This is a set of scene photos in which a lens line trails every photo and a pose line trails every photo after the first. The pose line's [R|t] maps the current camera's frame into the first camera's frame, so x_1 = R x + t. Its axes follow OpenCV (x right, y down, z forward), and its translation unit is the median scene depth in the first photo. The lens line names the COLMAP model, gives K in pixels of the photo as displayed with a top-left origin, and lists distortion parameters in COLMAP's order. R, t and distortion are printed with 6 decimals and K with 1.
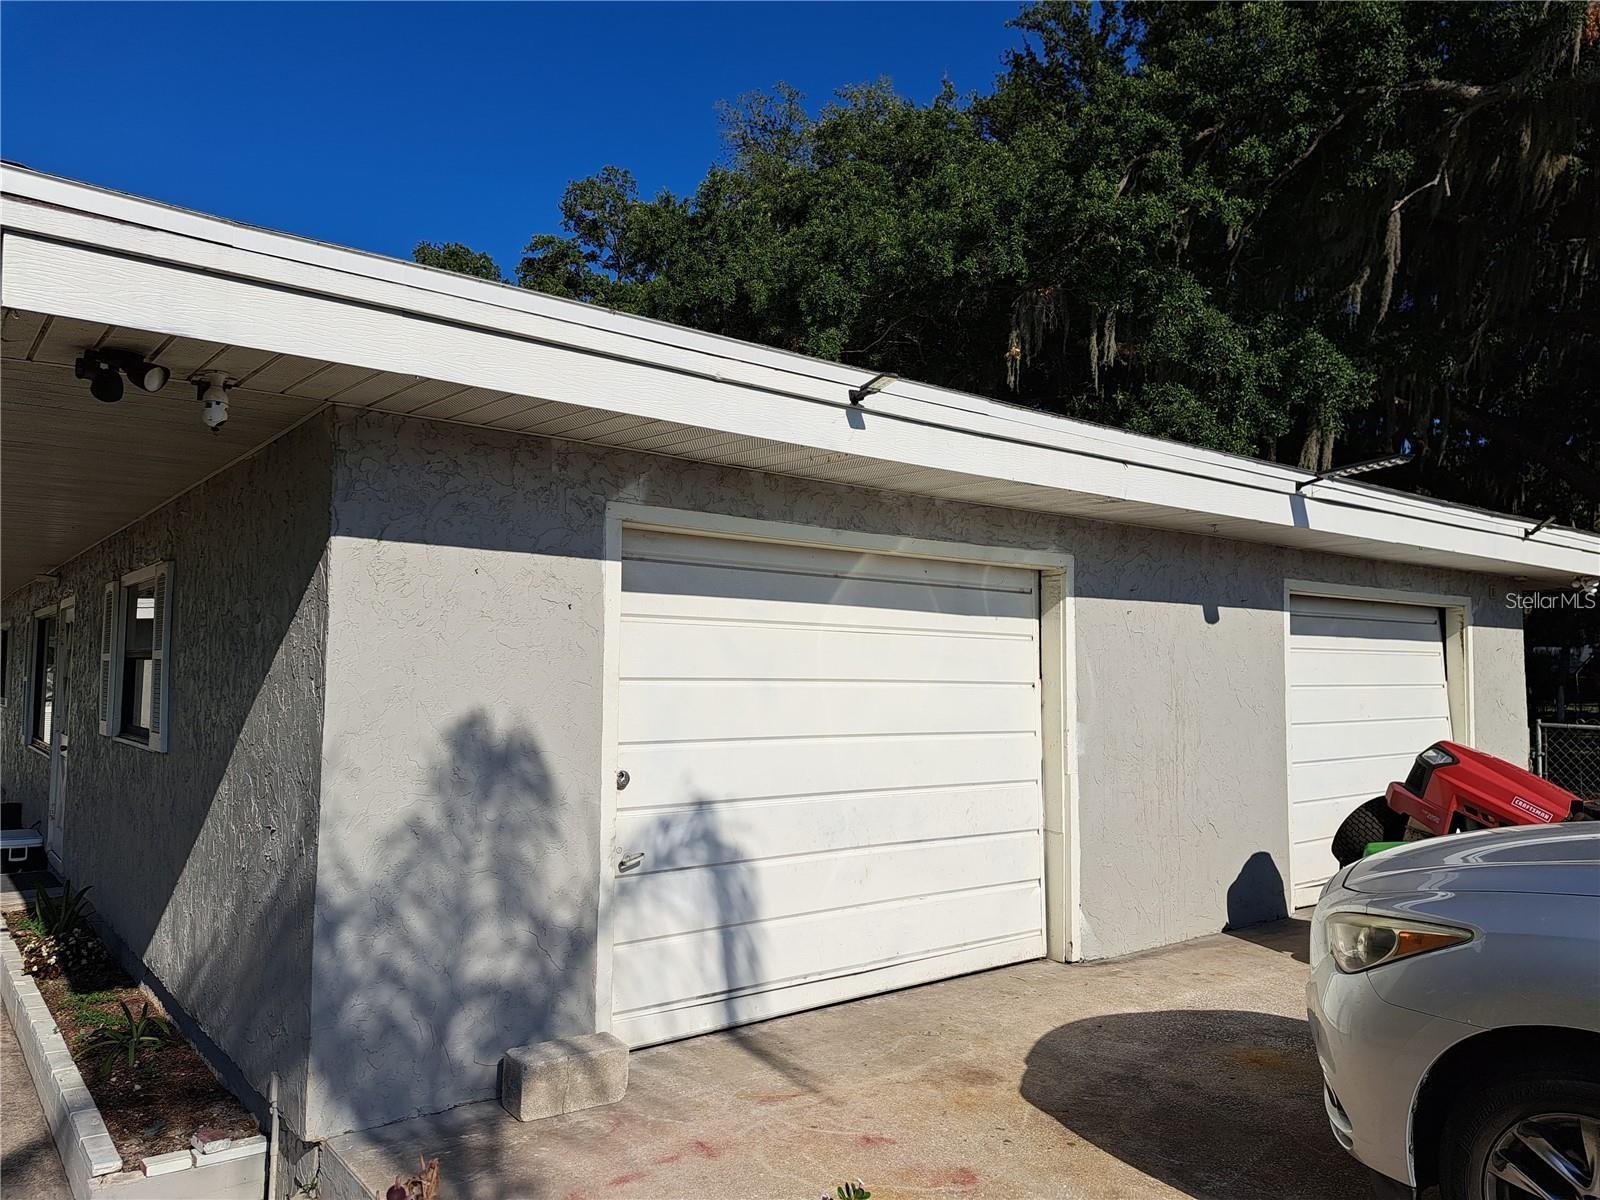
lens RADIAL K [[1146.9, 0, 816.8], [0, 1146.9, 585.8], [0, 0, 1]] dist [0.070855, -0.070737]
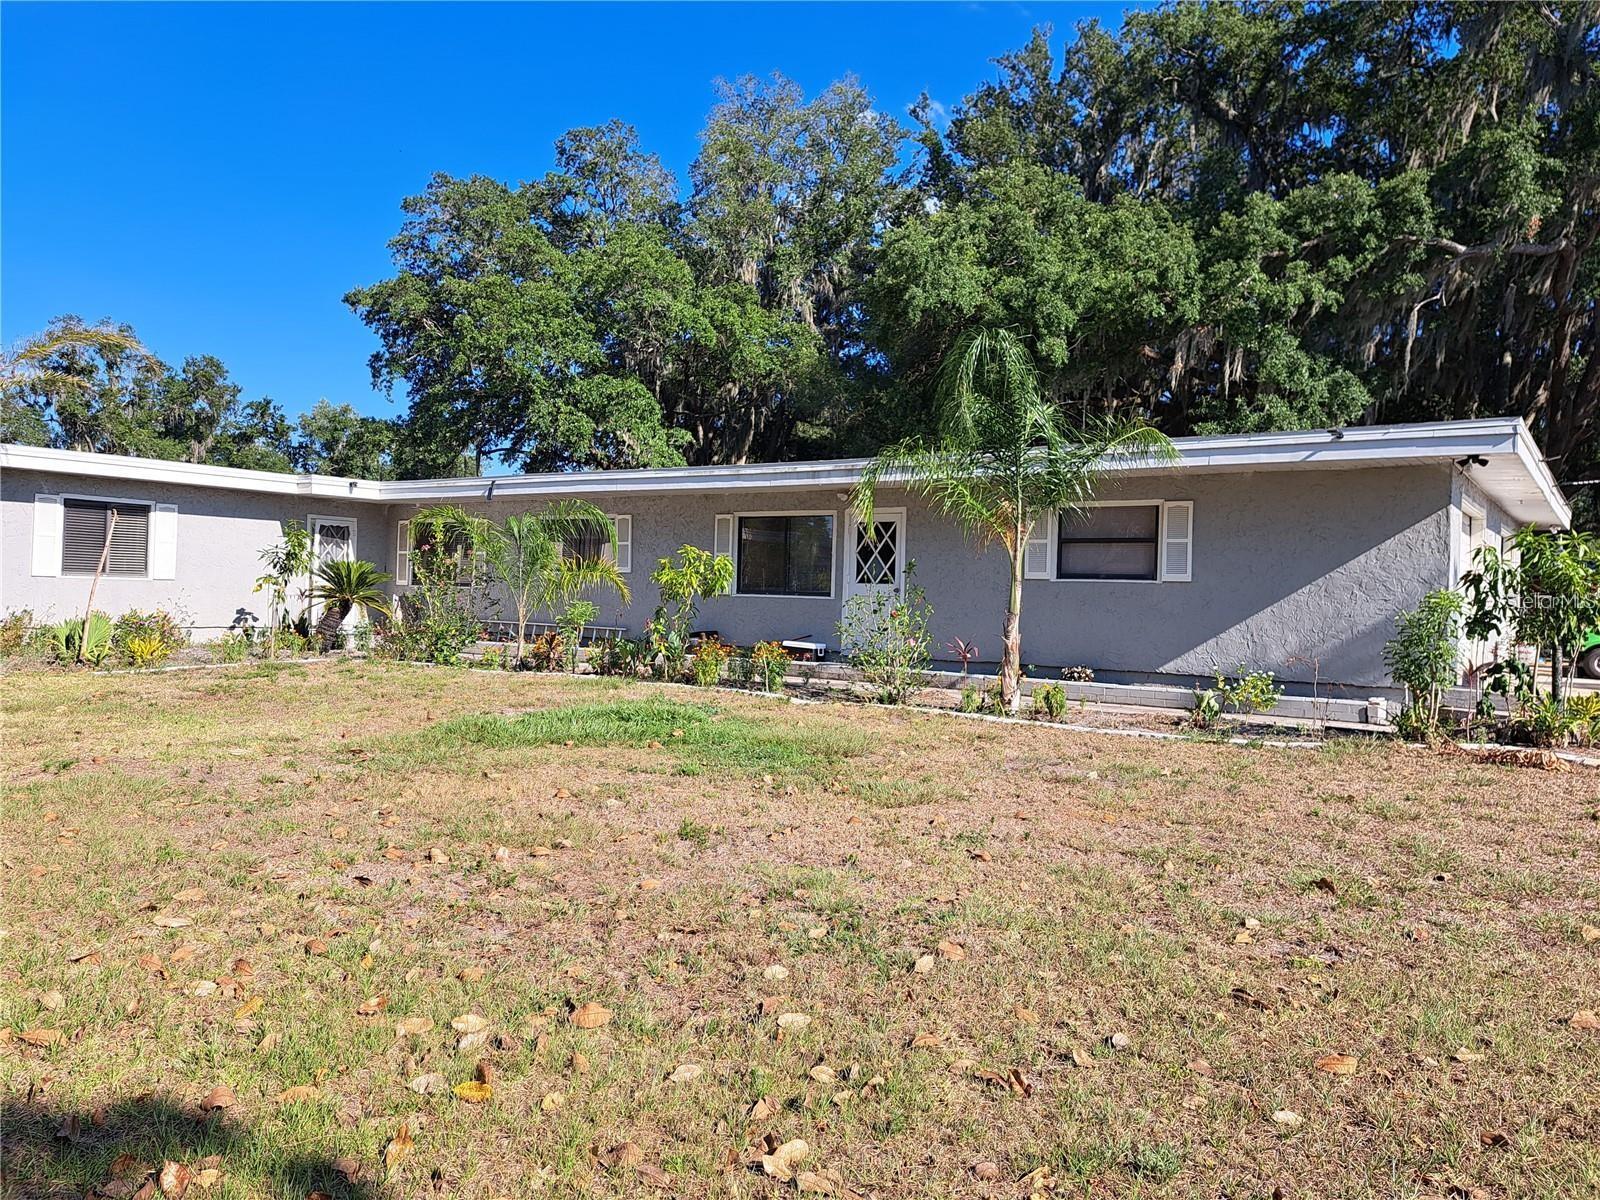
lens RADIAL K [[1146.9, 0, 810.7], [0, 1146.9, 576.3], [0, 0, 1]] dist [0.070855, -0.070737]
pose [[0.960249, 0.026785, 0.277856, -0.783500], [-0.045451, 0.997105, 0.060955, 0.009855], [-0.275419, -0.071161, 0.958687, -0.418027]]
